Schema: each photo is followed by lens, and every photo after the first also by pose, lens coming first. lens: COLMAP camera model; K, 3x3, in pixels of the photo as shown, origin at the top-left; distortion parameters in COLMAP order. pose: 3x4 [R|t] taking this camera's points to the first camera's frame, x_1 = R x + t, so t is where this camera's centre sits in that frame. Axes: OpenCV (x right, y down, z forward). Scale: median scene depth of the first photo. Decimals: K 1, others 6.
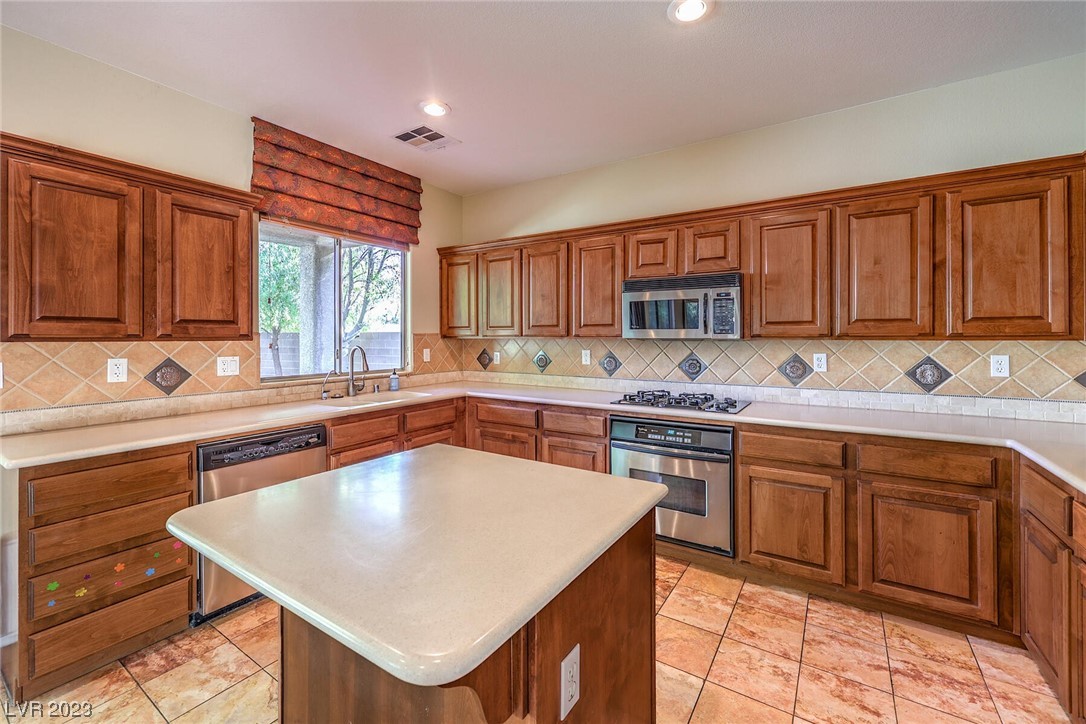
lens RADIAL K [[448.4, 0, 548.5], [0, 448.4, 332.8], [0, 0, 1]] dist [-0.001240, -0.000129]
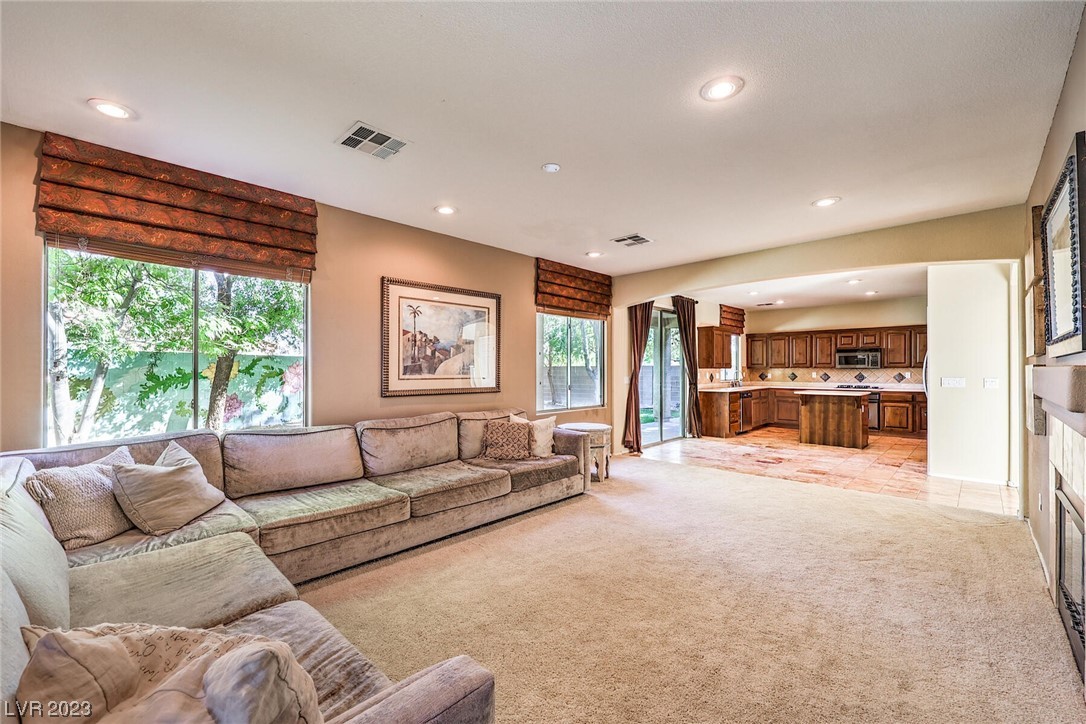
lens RADIAL K [[446.3, 0, 538.2], [0, 446.3, 364.1], [0, 0, 1]] dist [-0.001013, 0.000011]
pose [[0.979069, -0.002960, -0.203508, -1.280877], [0.002644, 0.999995, -0.001824, -0.014514], [0.203512, 0.001248, 0.979072, -2.554083]]
